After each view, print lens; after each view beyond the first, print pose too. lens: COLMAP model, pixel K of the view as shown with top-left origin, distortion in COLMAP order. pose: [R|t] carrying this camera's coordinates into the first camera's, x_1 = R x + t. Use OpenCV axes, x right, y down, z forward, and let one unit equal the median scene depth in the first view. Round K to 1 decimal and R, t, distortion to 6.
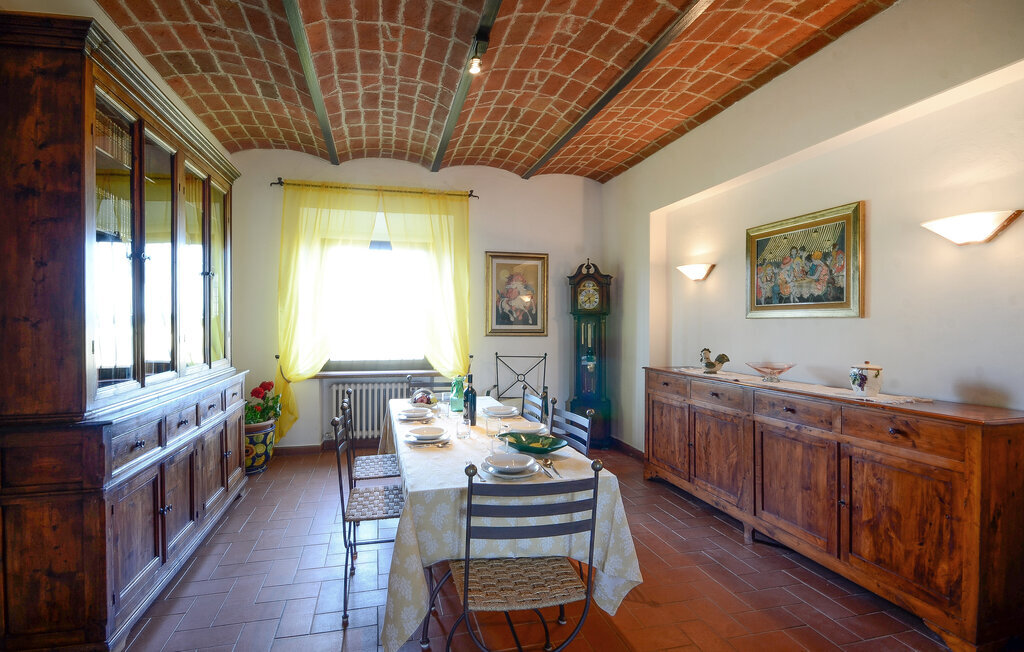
lens RADIAL K [[472.5, 0, 486.2], [0, 472.5, 325.1], [0, 0, 1]] dist [-0.001029, -0.000872]
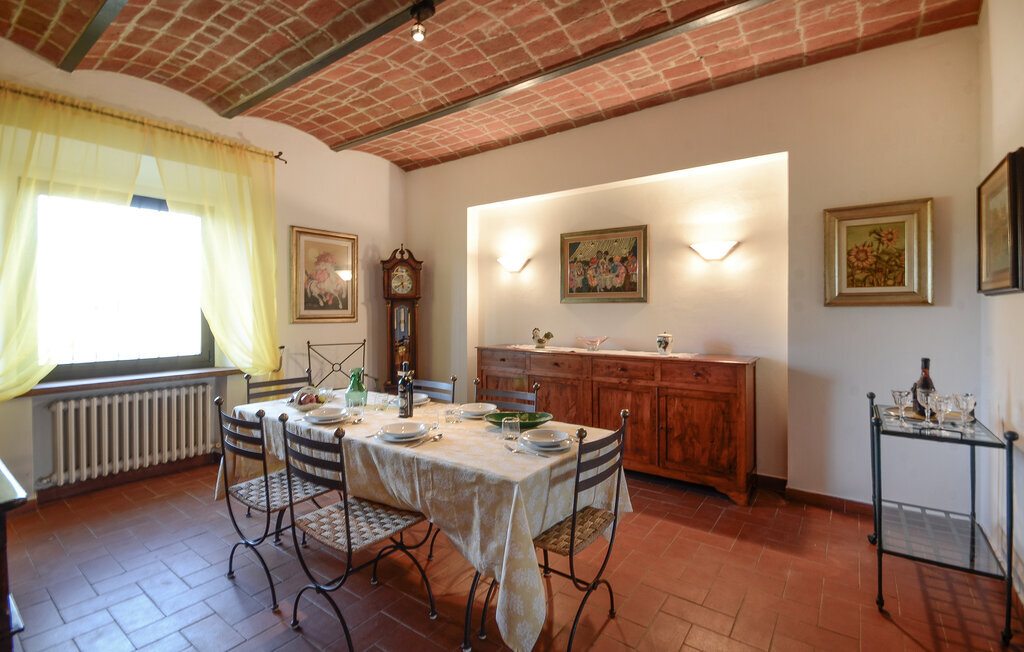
lens RADIAL K [[461.5, 0, 513.8], [0, 461.5, 310.6], [0, 0, 1]] dist [0.001513, -0.000327]
pose [[0.755603, -0.007989, 0.654981, -0.358360], [0.006747, 0.999967, 0.004413, -0.000905], [-0.654995, 0.001085, 0.755632, 0.136689]]
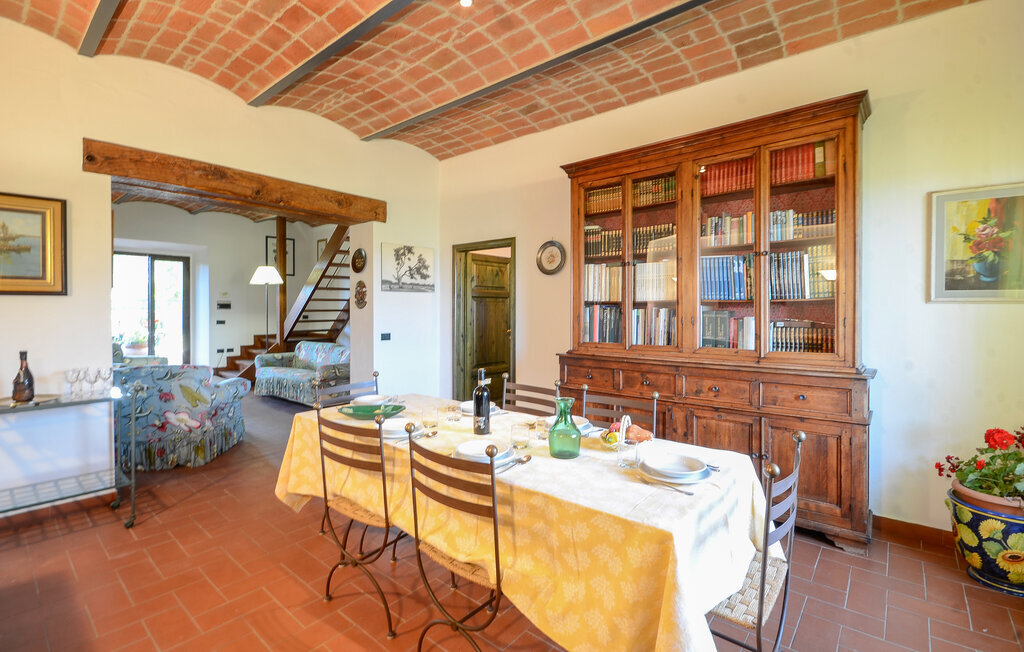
lens RADIAL K [[461.5, 0, 513.8], [0, 461.5, 310.6], [0, 0, 1]] dist [0.001513, -0.000327]
pose [[-0.797012, 0.000495, -0.603964, 0.303826], [-0.004778, 0.999963, 0.007125, -0.000433], [0.603945, 0.008565, -0.796980, 1.269589]]
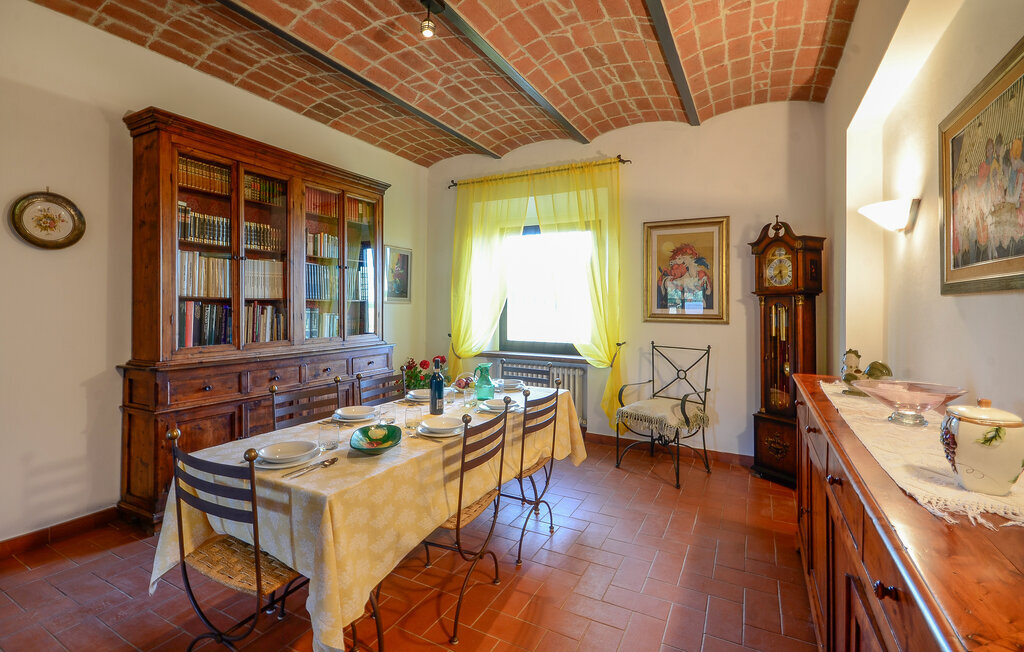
lens RADIAL K [[458.2, 0, 510.9], [0, 458.2, 306.9], [0, 0, 1]] dist [-0.000899, -0.000085]
pose [[0.755989, 0.002233, -0.654581, 0.516913], [-0.006973, 0.999965, -0.004642, 0.003309], [0.654548, 0.008074, 0.755978, 0.314467]]
